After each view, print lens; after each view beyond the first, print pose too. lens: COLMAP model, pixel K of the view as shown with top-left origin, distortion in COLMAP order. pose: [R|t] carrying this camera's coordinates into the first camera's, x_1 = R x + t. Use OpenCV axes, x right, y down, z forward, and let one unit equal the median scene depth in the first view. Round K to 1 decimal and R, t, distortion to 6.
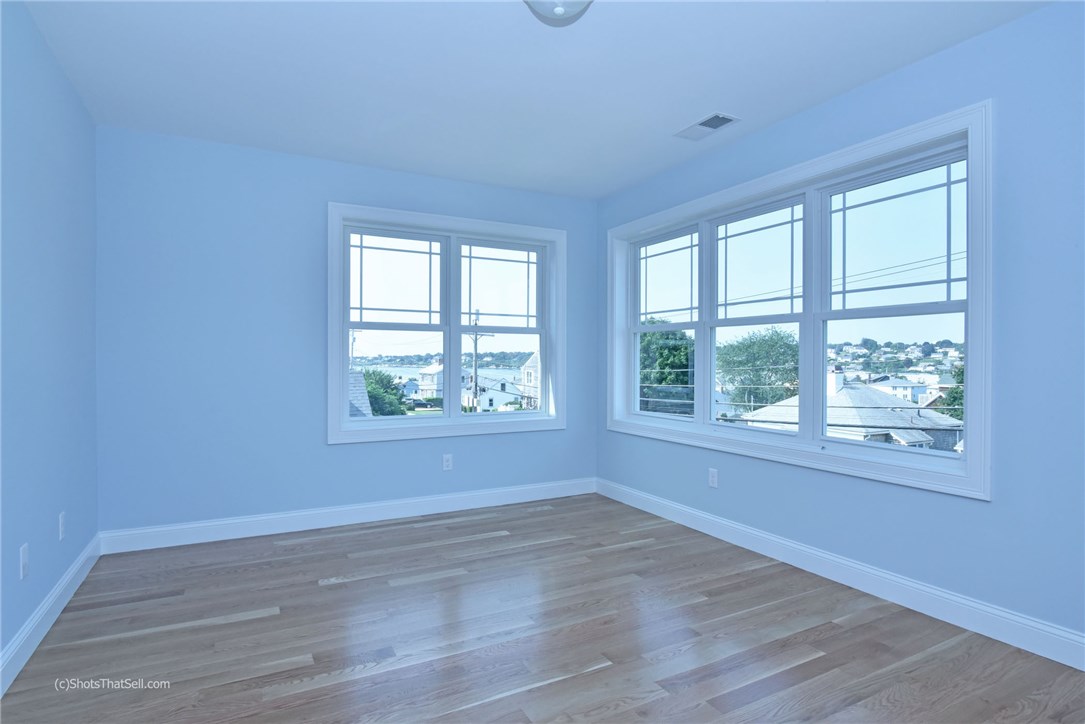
lens RADIAL K [[568.1, 0, 537.6], [0, 568.1, 364.8], [0, 0, 1]] dist [-0.013983, -0.003658]
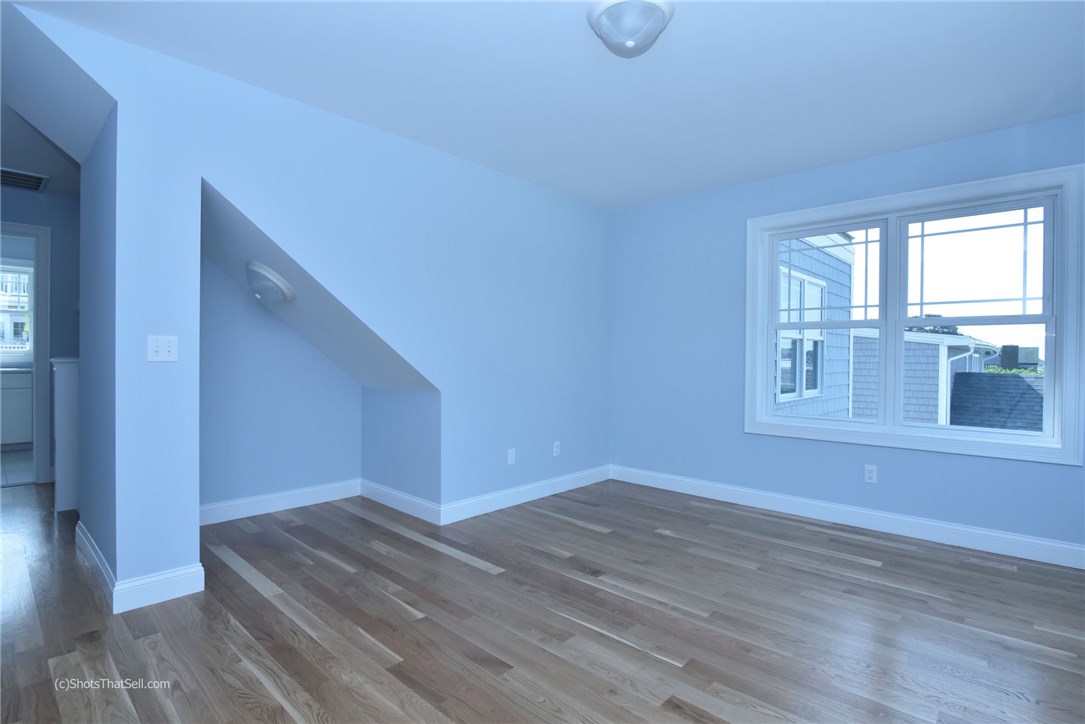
lens RADIAL K [[533.0, 0, 533.6], [0, 533.0, 359.3], [0, 0, 1]] dist [-0.021853, -0.001085]
pose [[0.322486, 0.005911, -0.946556, 0.494272], [-0.017425, 0.999848, 0.000307, 0.000950], [0.946414, 0.016395, 0.322540, 0.248294]]
